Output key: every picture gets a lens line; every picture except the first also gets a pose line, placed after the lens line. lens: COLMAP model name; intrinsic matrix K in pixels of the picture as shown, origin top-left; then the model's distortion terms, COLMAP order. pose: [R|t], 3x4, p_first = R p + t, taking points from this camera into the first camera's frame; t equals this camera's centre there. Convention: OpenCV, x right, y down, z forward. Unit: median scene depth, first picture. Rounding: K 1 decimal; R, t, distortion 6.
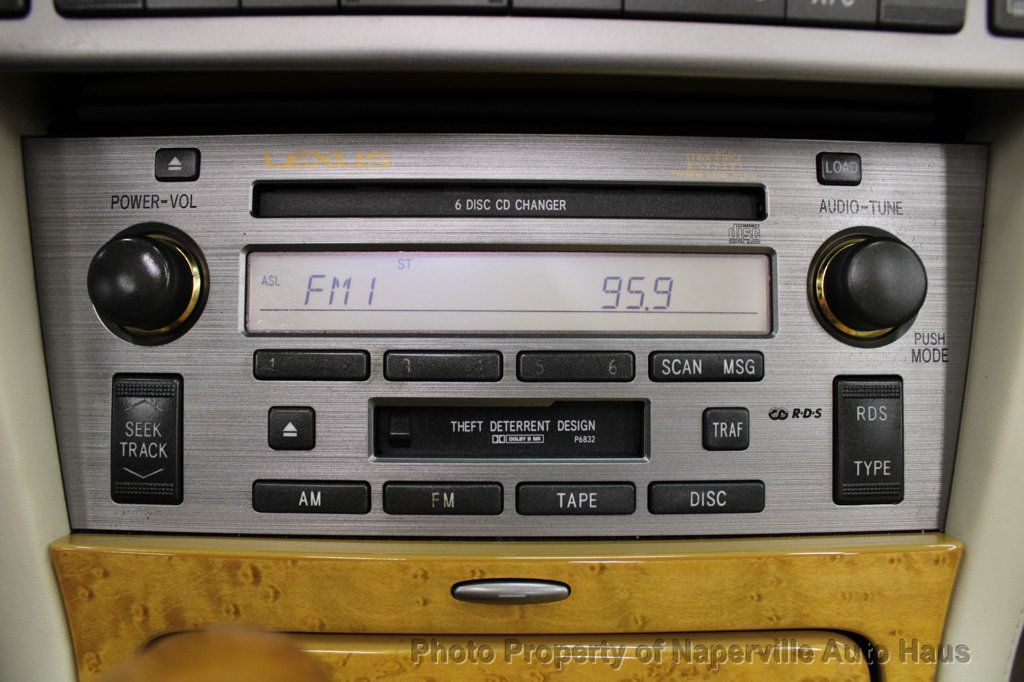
lens RADIAL K [[850.4, 0, 512.0], [0, 850.4, 341.0], [0, 0, 1]] dist [-0.163962, 0.142893]
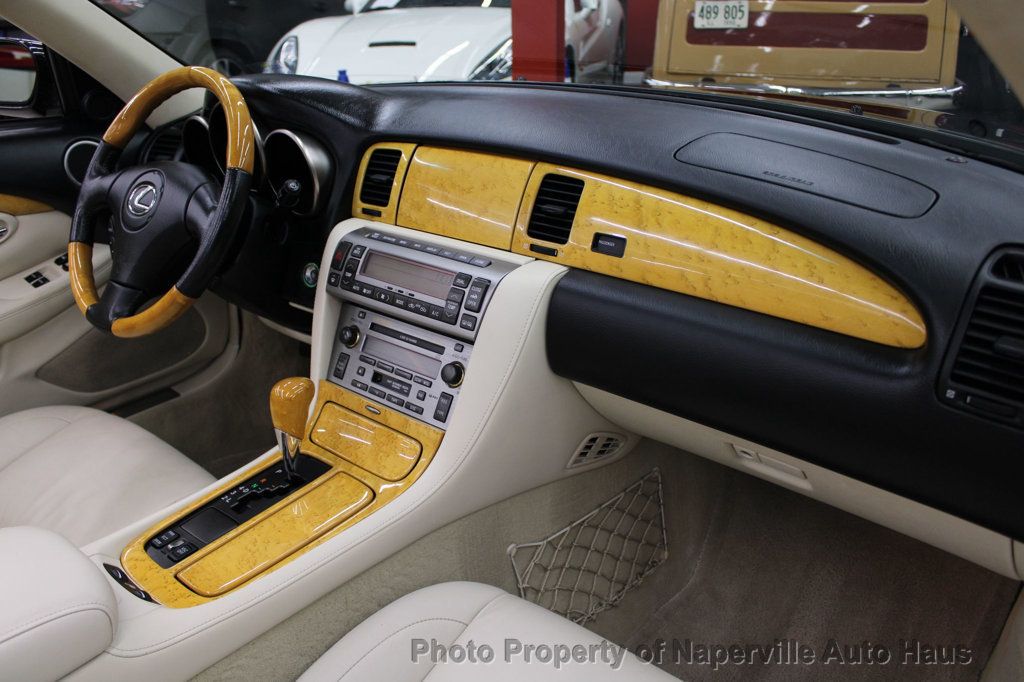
lens RADIAL K [[850.4, 0, 512.0], [0, 850.4, 341.0], [0, 0, 1]] dist [-0.163962, 0.142893]
pose [[0.755745, 0.234203, -0.611554, 3.460878], [-0.277382, 0.960434, 0.025029, -0.445608], [0.593219, 0.150718, 0.790807, -2.484623]]
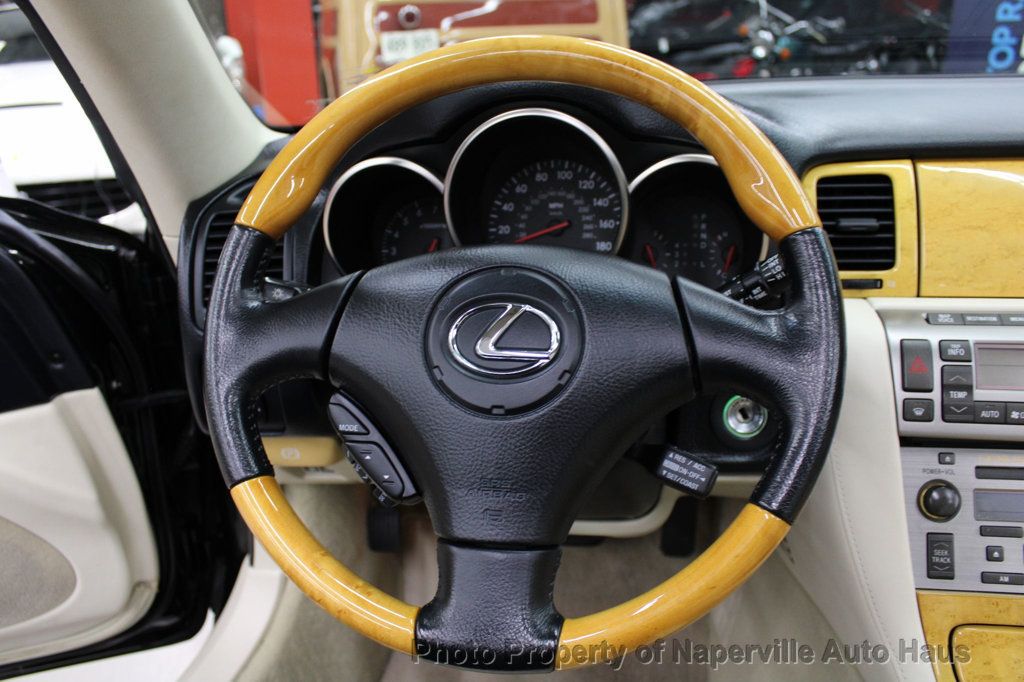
lens RADIAL K [[850.4, 0, 512.0], [0, 850.4, 341.0], [0, 0, 1]] dist [-0.163962, 0.142893]
pose [[0.980796, 0.007030, -0.194908, -1.342004], [-0.028950, 0.993527, -0.109844, -0.265283], [0.192875, 0.113377, 0.974651, -2.110154]]
